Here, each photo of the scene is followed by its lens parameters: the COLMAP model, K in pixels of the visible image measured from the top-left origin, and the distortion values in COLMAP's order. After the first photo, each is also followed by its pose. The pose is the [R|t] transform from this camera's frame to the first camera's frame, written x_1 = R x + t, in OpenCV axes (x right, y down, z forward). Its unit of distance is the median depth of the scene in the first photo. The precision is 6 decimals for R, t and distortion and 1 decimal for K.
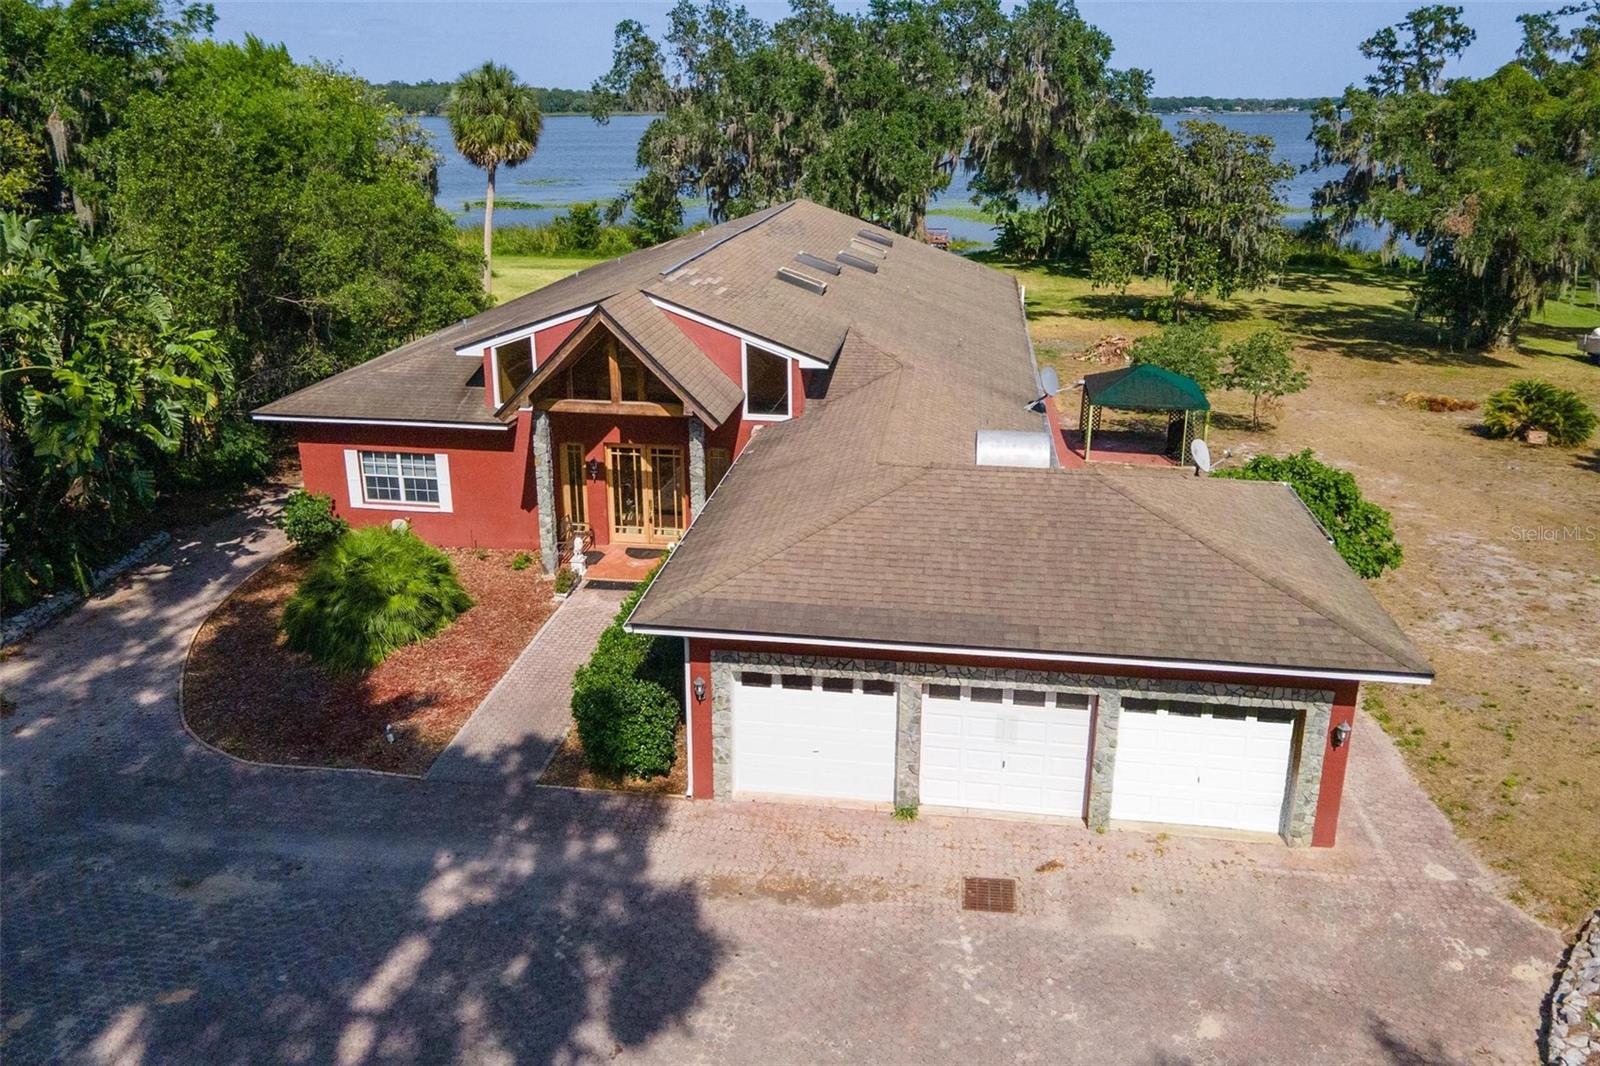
lens RADIAL K [[1162.4, 0, 805.3], [0, 1162.4, 539.4], [0, 0, 1]] dist [-0.021624, 0.134469]
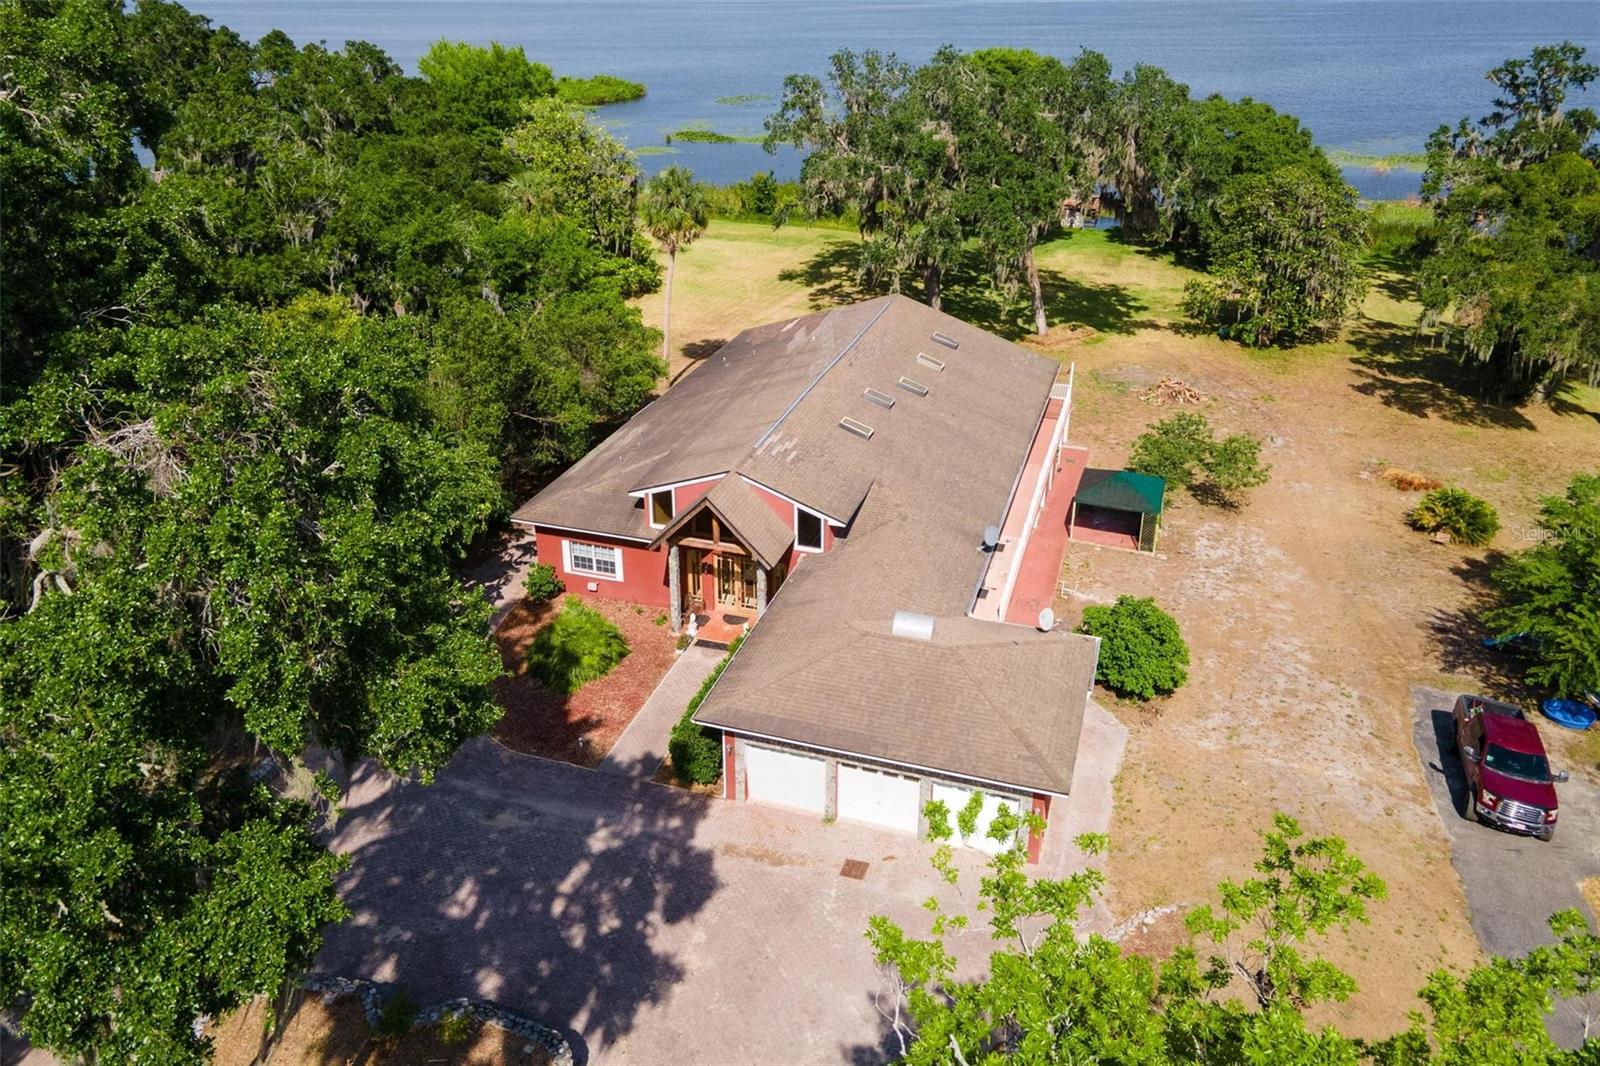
lens RADIAL K [[1159.2, 0, 816.5], [0, 1159.2, 529.9], [0, 0, 1]] dist [0.102173, -0.005870]
pose [[0.986105, 0.075333, -0.148059, 0.219799], [-0.058171, 0.991426, 0.117009, -0.327891], [0.155604, -0.106771, 0.982032, -0.607201]]
